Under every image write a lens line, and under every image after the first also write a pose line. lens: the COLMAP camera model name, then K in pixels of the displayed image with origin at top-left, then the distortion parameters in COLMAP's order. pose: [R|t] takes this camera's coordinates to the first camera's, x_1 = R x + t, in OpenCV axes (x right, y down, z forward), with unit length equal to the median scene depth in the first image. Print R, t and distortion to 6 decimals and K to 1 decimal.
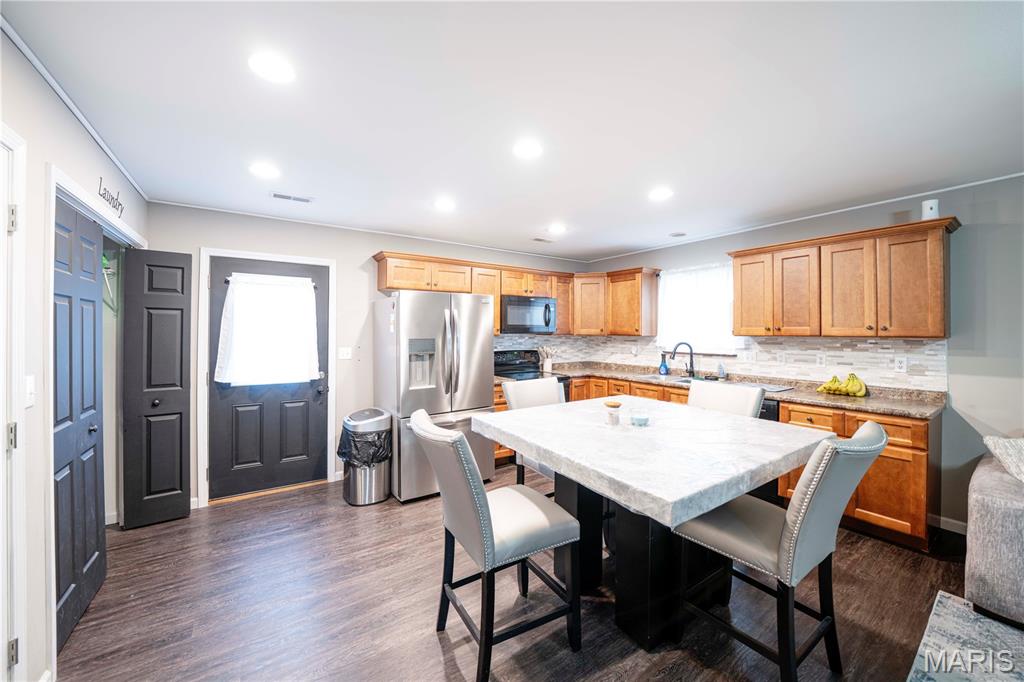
lens RADIAL K [[364.9, 0, 513.5], [0, 364.9, 332.3], [0, 0, 1]] dist [-0.020433, 0.000023]
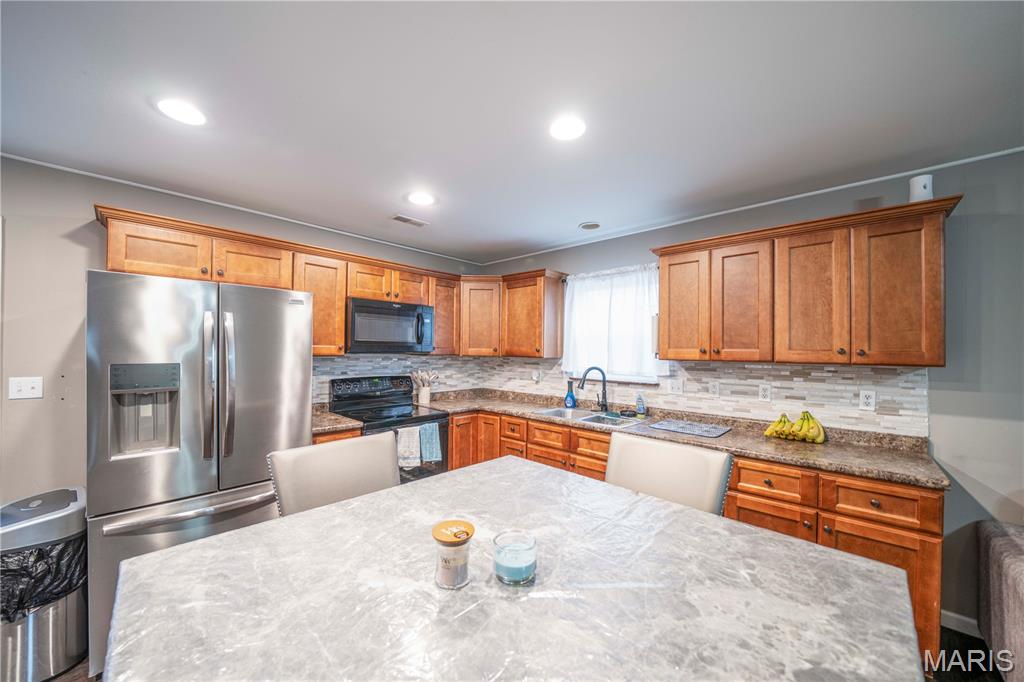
lens RADIAL K [[361.5, 0, 502.5], [0, 361.5, 349.4], [0, 0, 1]] dist [-0.019826, -0.000067]
pose [[0.978901, 0.009930, 0.204094, 0.144161], [-0.009378, 0.999949, -0.003671, -0.006179], [-0.204120, 0.001679, 0.978944, 0.349844]]
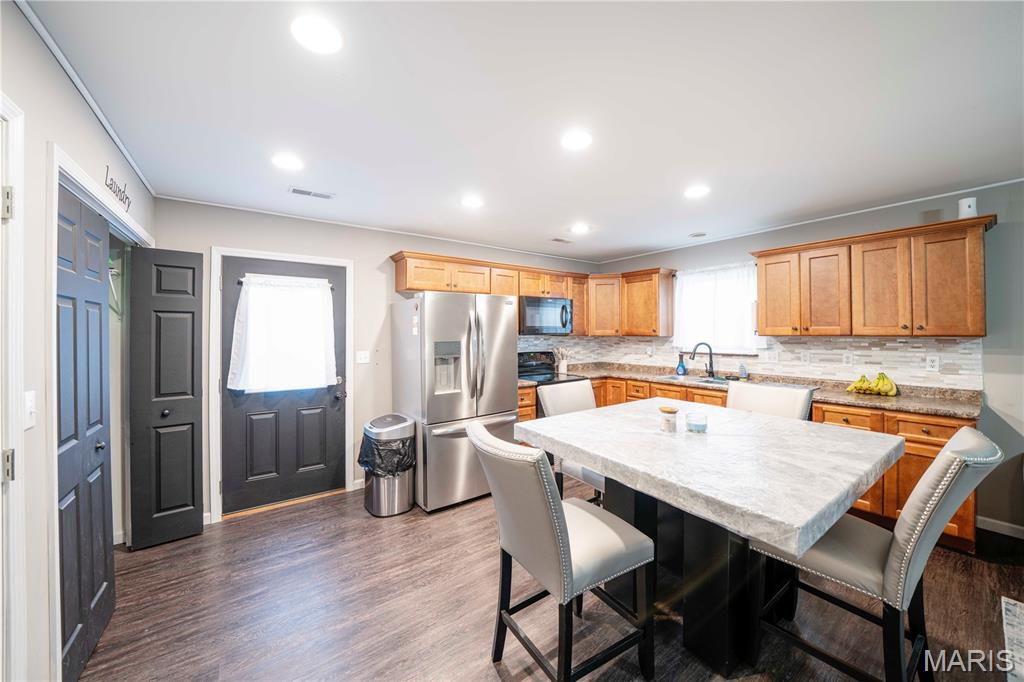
lens RADIAL K [[354.0, 0, 516.1], [0, 354.0, 332.6], [0, 0, 1]] dist [-0.020549, 0.000716]
pose [[0.999598, -0.007567, 0.027340, -0.087315], [0.007612, 0.999970, -0.001557, -0.002779], [-0.027327, 0.001765, 0.999625, 0.056643]]
